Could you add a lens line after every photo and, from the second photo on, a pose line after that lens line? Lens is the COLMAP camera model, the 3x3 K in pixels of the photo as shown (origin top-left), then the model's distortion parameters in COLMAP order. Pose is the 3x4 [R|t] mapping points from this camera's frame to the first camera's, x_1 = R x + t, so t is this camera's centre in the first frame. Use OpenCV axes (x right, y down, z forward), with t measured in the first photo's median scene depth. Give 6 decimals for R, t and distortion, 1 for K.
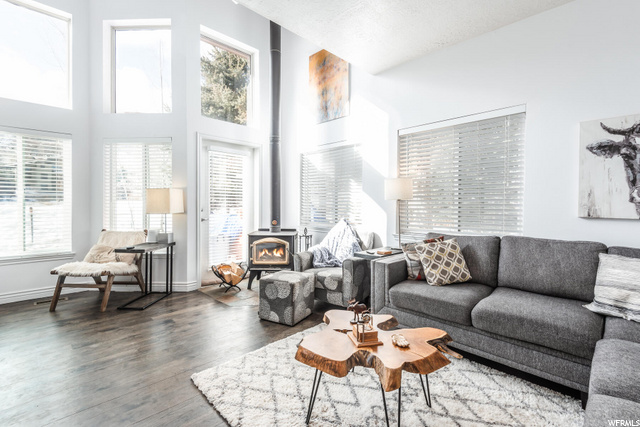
lens RADIAL K [[287.7, 0, 318.3], [0, 287.7, 210.2], [0, 0, 1]] dist [-0.001928, -0.002895]
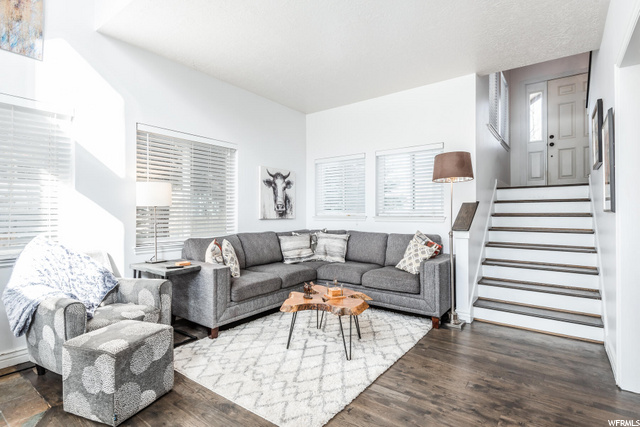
lens RADIAL K [[321.7, 0, 318.8], [0, 321.7, 211.2], [0, 0, 1]] dist [0.001082, 0.000096]
pose [[-0.158776, -0.002161, 0.987312, -0.658457], [0.009695, 0.999946, 0.003748, -0.015753], [-0.987267, 0.010167, -0.158746, 0.558860]]
